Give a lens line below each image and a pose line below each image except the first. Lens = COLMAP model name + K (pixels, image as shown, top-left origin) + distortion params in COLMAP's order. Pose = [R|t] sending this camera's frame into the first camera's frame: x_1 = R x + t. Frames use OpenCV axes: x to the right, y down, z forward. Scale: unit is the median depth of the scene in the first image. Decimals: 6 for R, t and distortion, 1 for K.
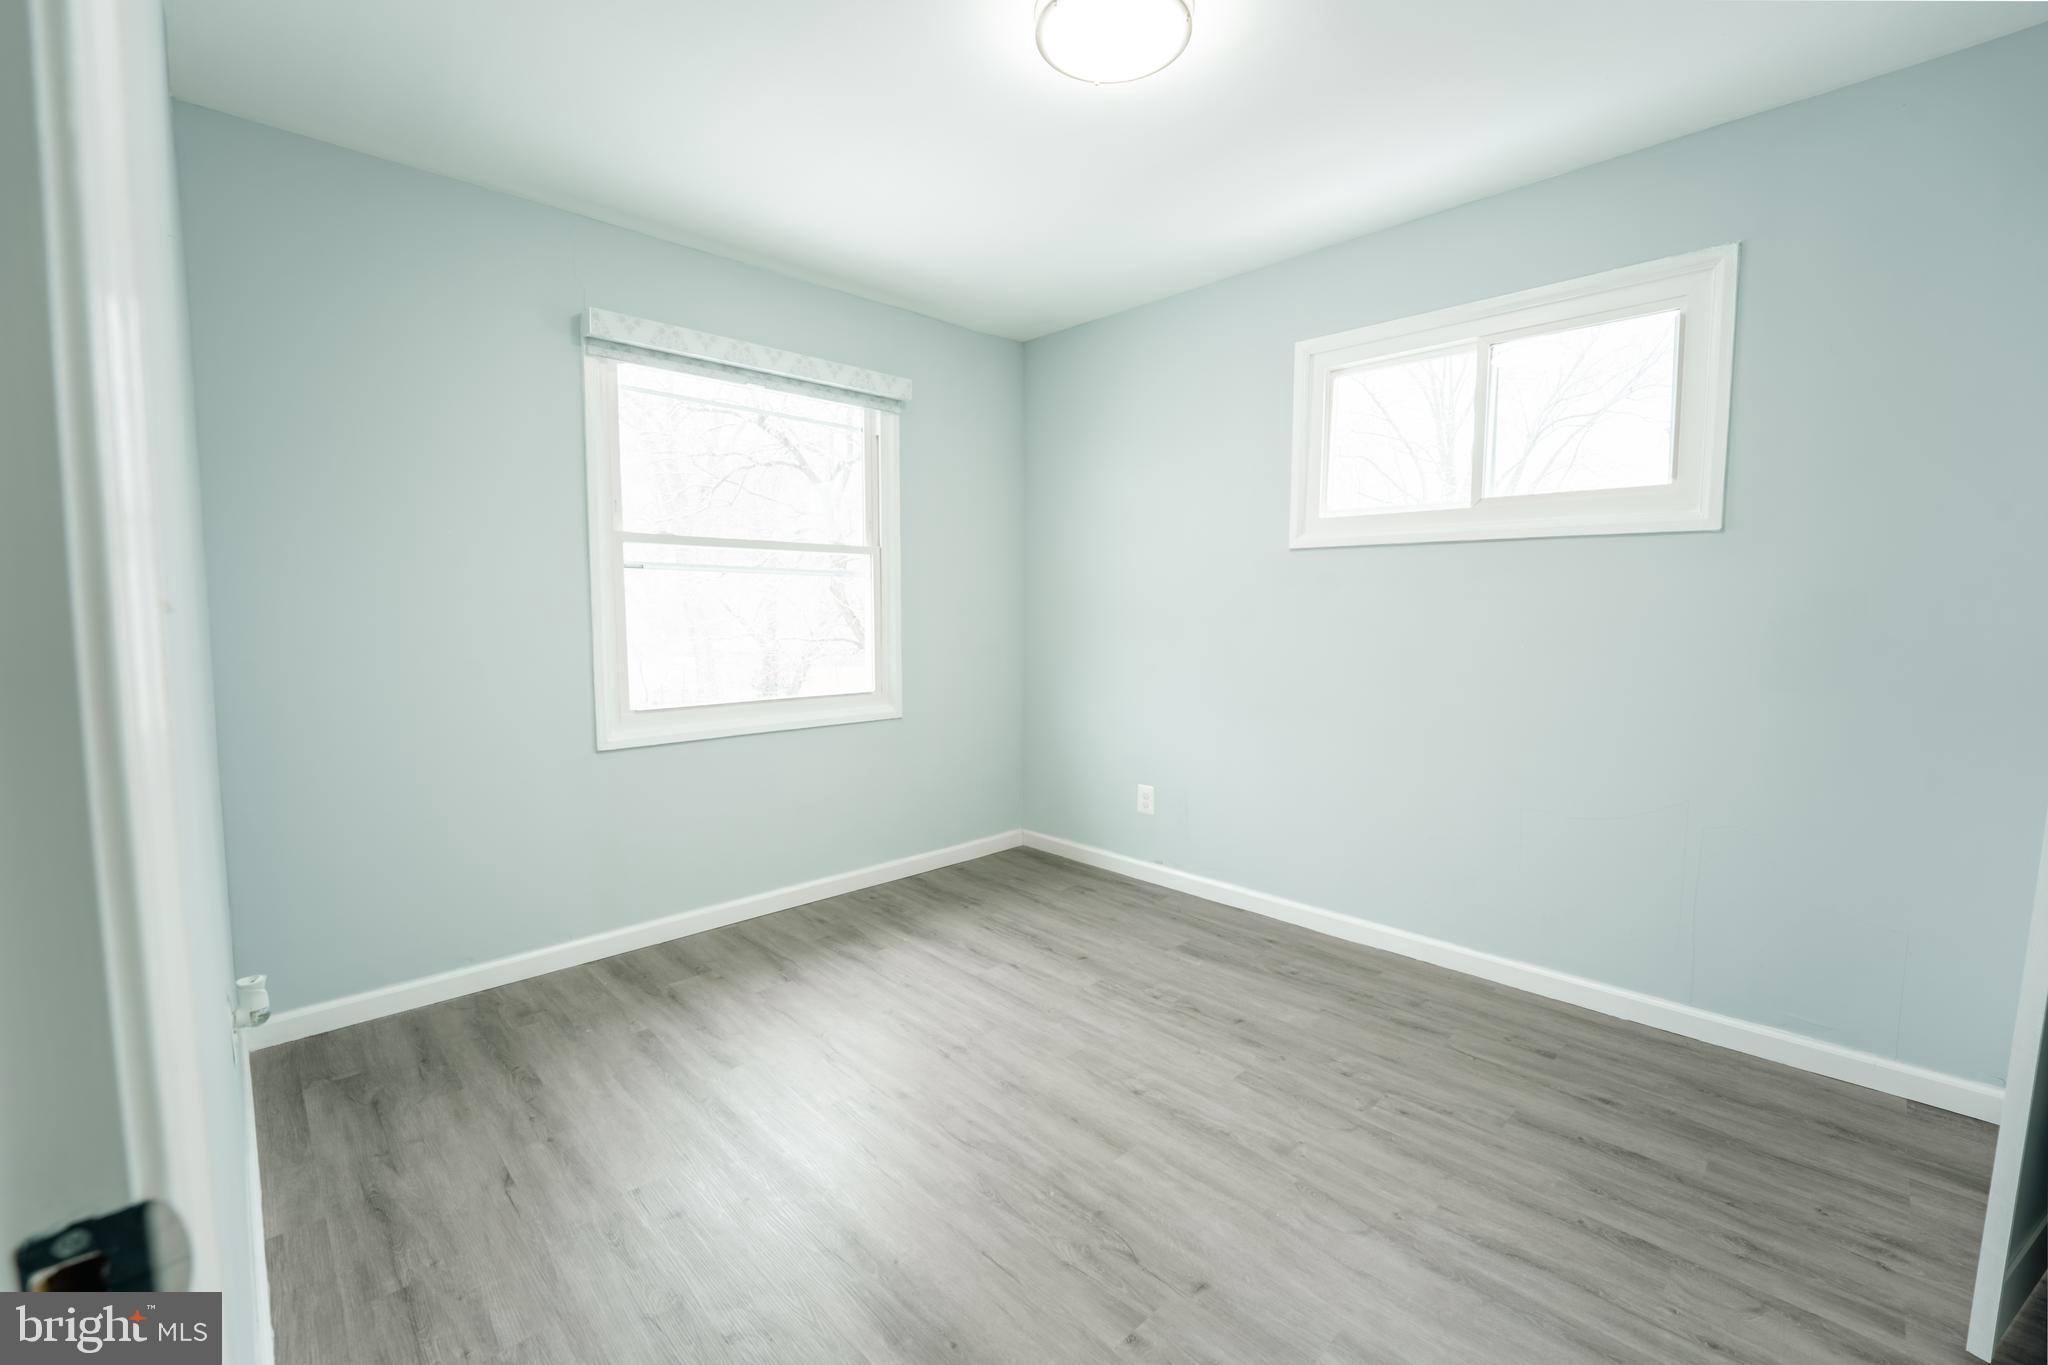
lens RADIAL K [[835.9, 0, 1020.7], [0, 835.9, 682.9], [0, 0, 1]] dist [-0.036140, 0.006442]
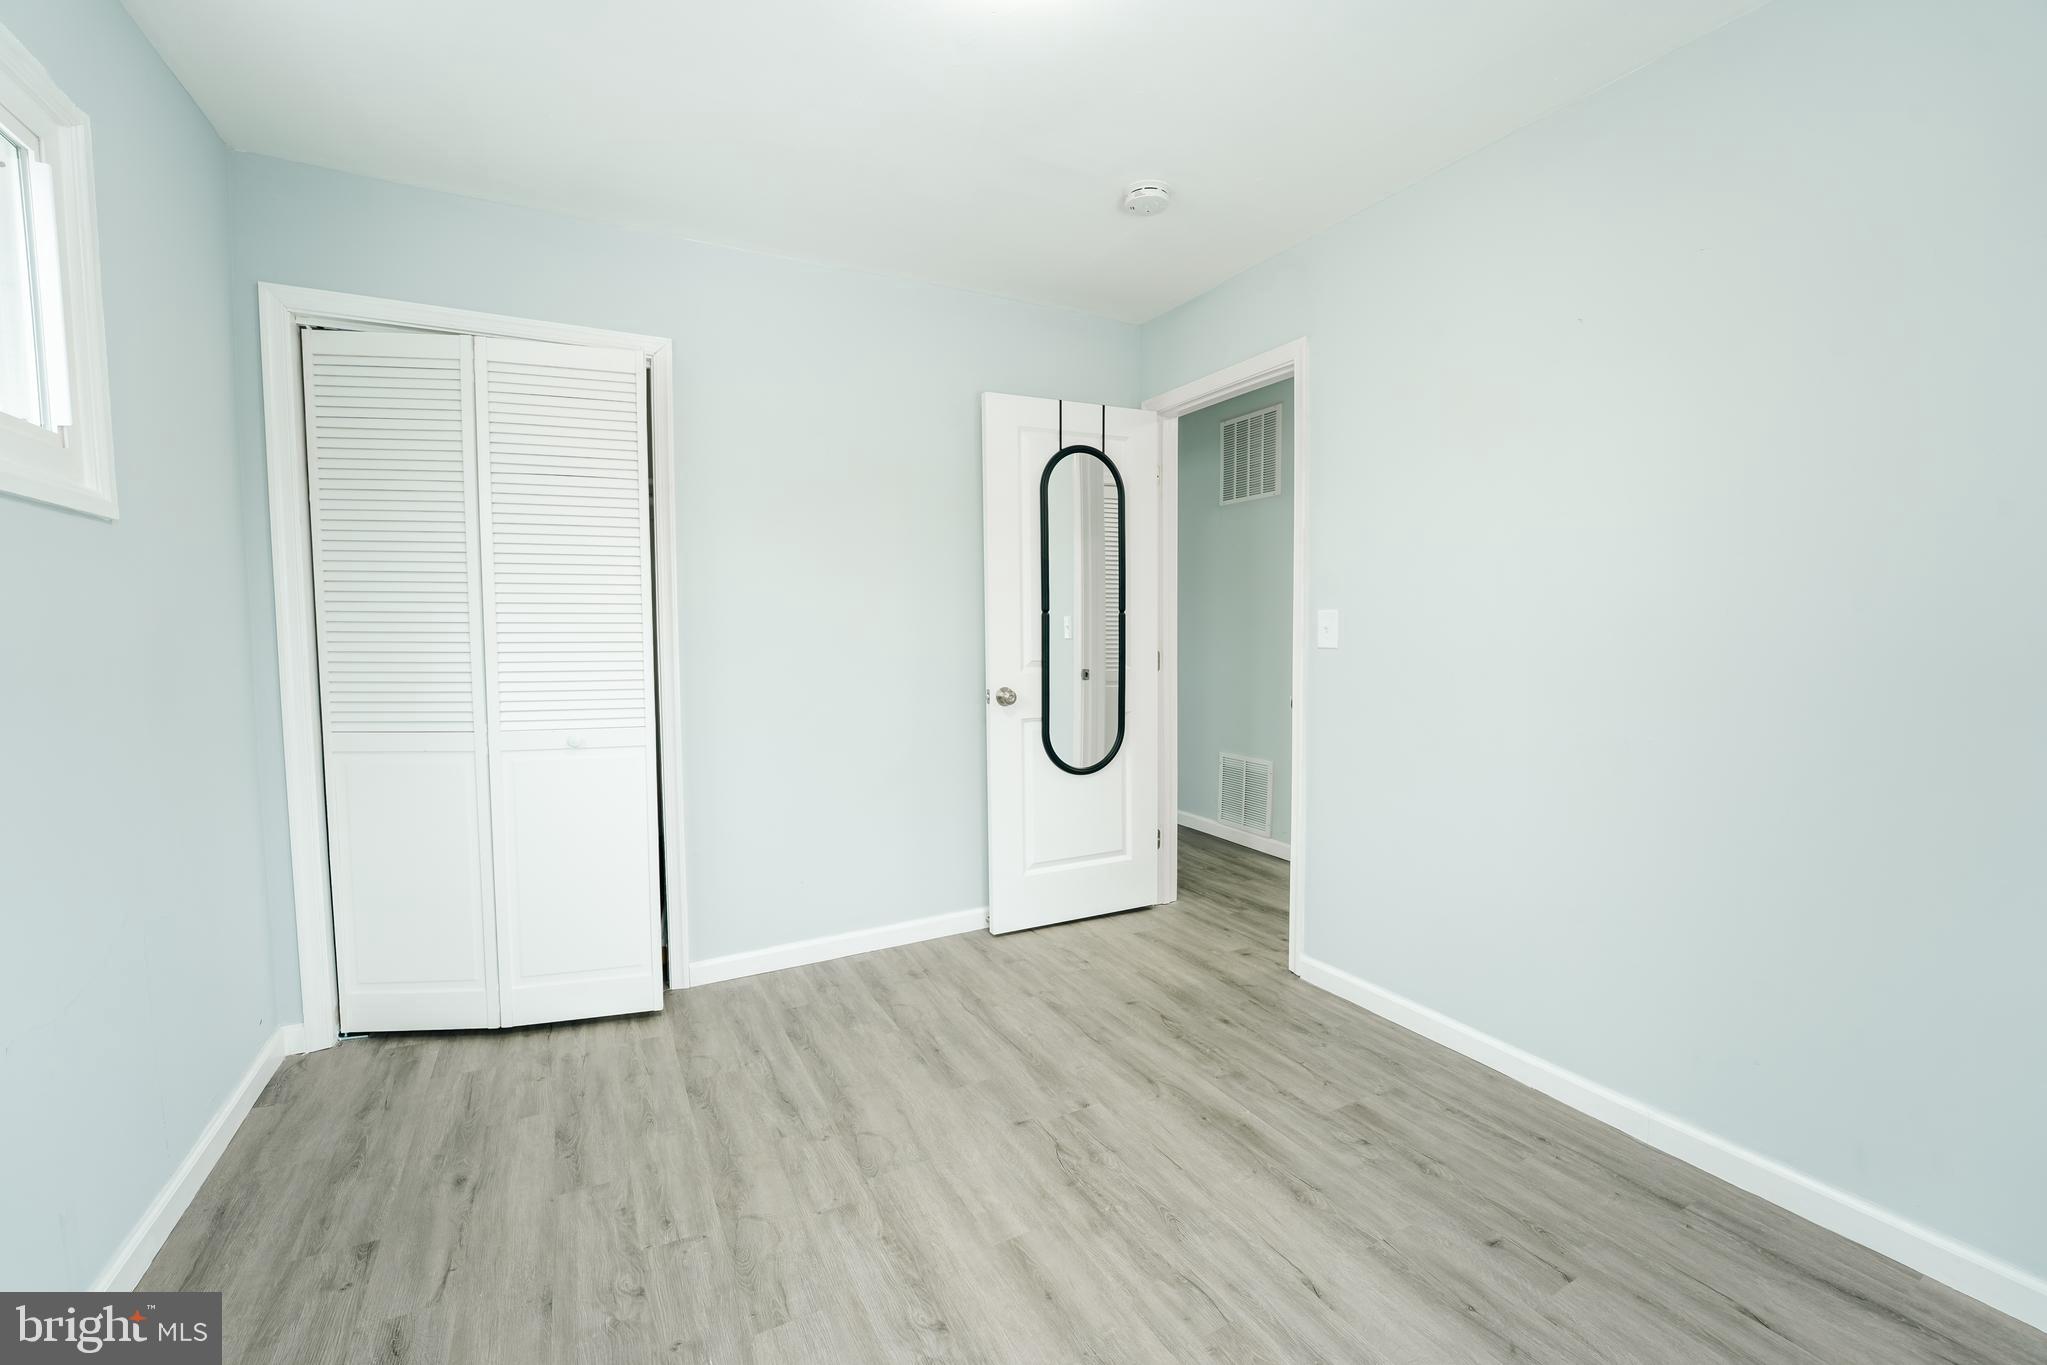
lens RADIAL K [[838.9, 0, 1023.5], [0, 838.9, 682.5], [0, 0, 1]] dist [-0.036057, 0.006778]
pose [[-0.962662, -0.018638, 0.270064, -0.118452], [0.023937, 0.987859, 0.153500, -0.164877], [-0.269646, 0.154233, -0.950528, 1.796790]]
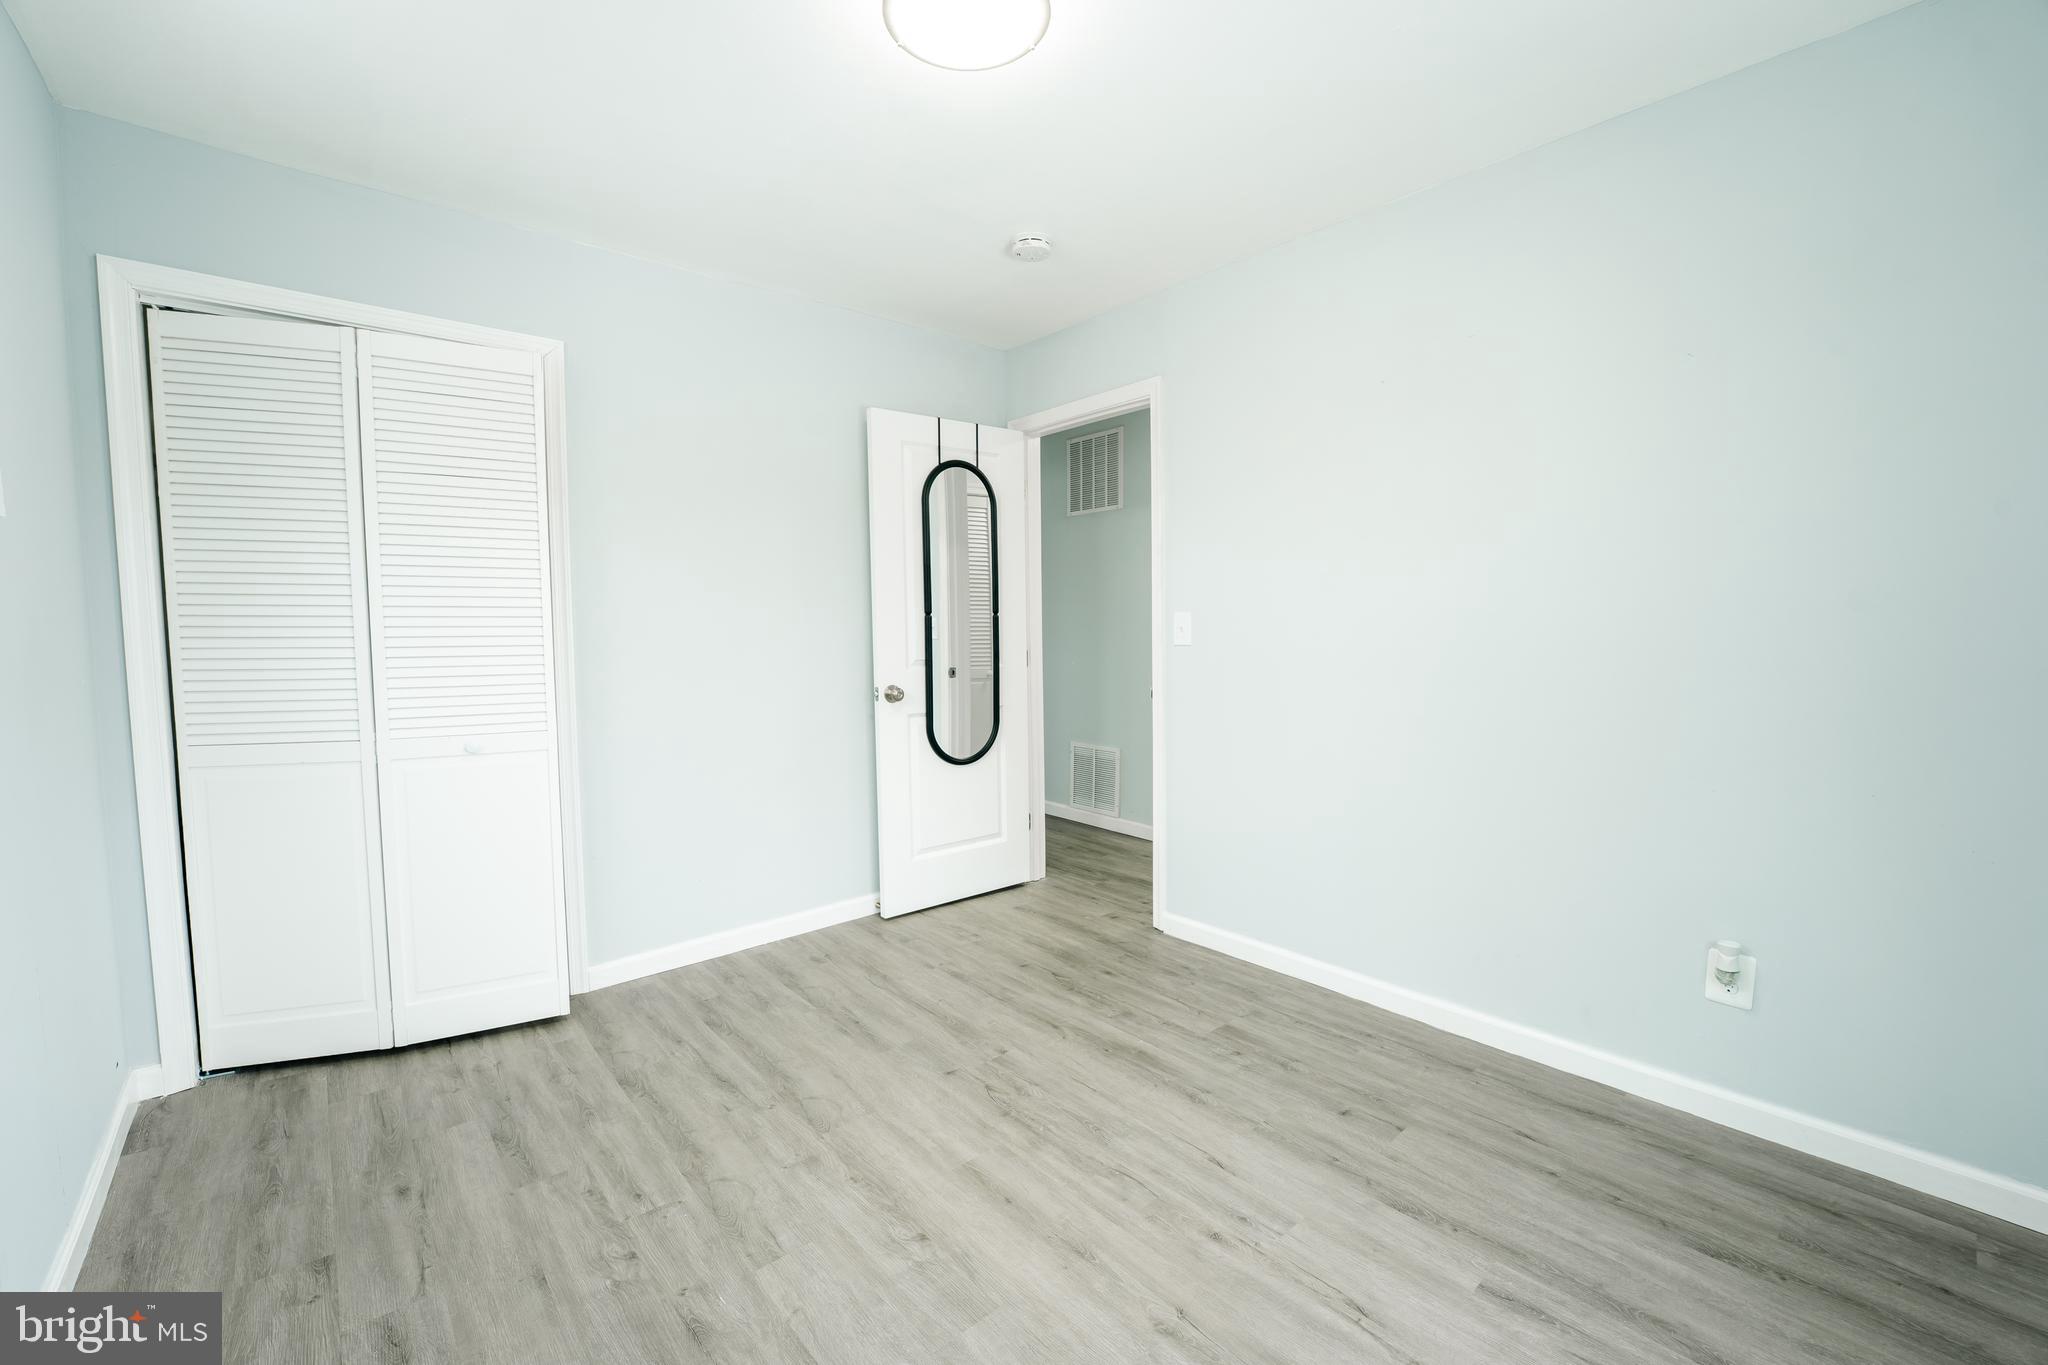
lens RADIAL K [[835.9, 0, 1020.7], [0, 835.9, 682.9], [0, 0, 1]] dist [-0.036140, 0.006442]
pose [[-0.998526, 0.000676, 0.054265, 0.003197], [0.009174, 0.987635, 0.156501, -0.179751], [-0.053488, 0.156768, -0.986186, 1.958461]]
